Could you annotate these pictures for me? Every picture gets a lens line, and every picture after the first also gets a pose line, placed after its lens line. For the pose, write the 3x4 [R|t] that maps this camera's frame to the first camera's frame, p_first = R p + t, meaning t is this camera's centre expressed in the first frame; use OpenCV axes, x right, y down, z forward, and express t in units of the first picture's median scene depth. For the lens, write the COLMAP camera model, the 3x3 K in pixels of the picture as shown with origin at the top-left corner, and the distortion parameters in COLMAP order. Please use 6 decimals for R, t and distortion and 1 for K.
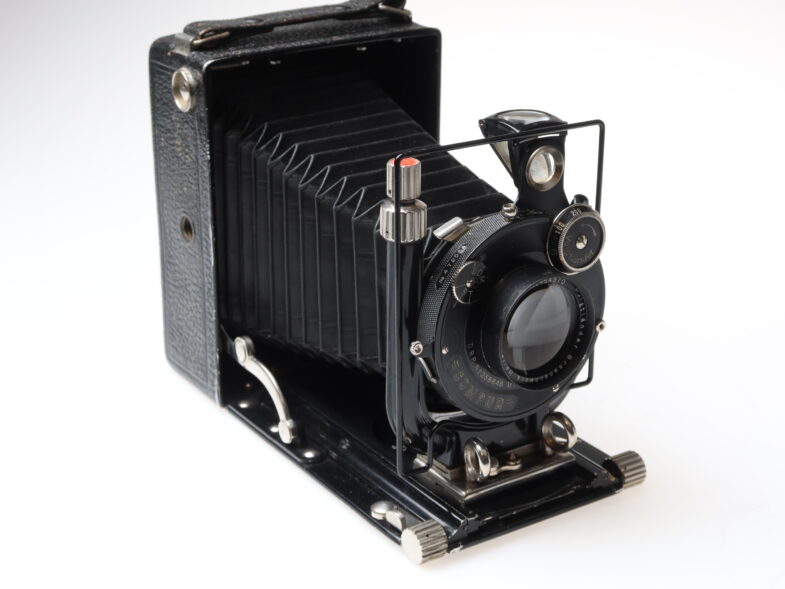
lens RADIAL K [[1581.9, 0, 392.5], [0, 1581.9, 294.5], [0, 0, 1]] dist [-0.006793, -0.025989]
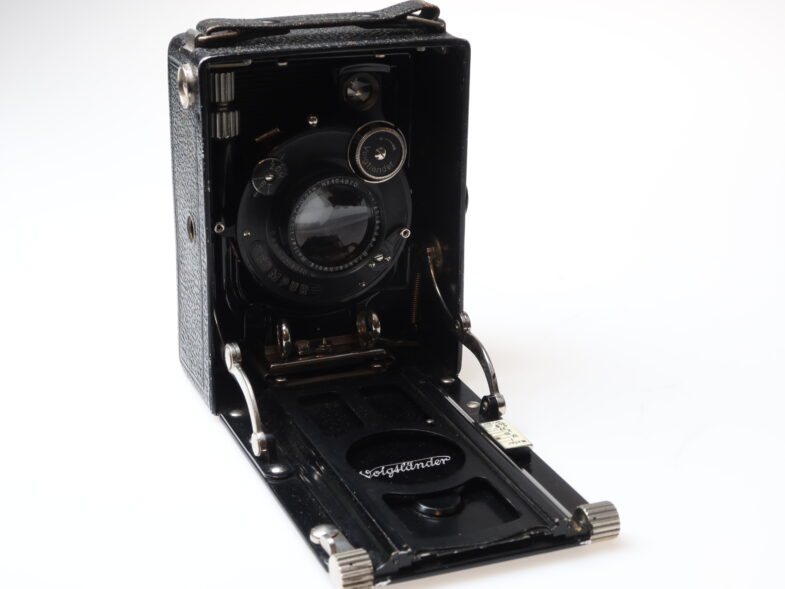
lens RADIAL K [[1581.9, 0, 392.5], [0, 1581.9, 294.5], [0, 0, 1]] dist [-0.006793, -0.025989]
pose [[0.980358, 0.080823, -0.179907, 0.180398], [-0.084899, 0.996276, -0.015060, 0.003290], [0.178020, 0.030038, 0.983568, 0.062143]]
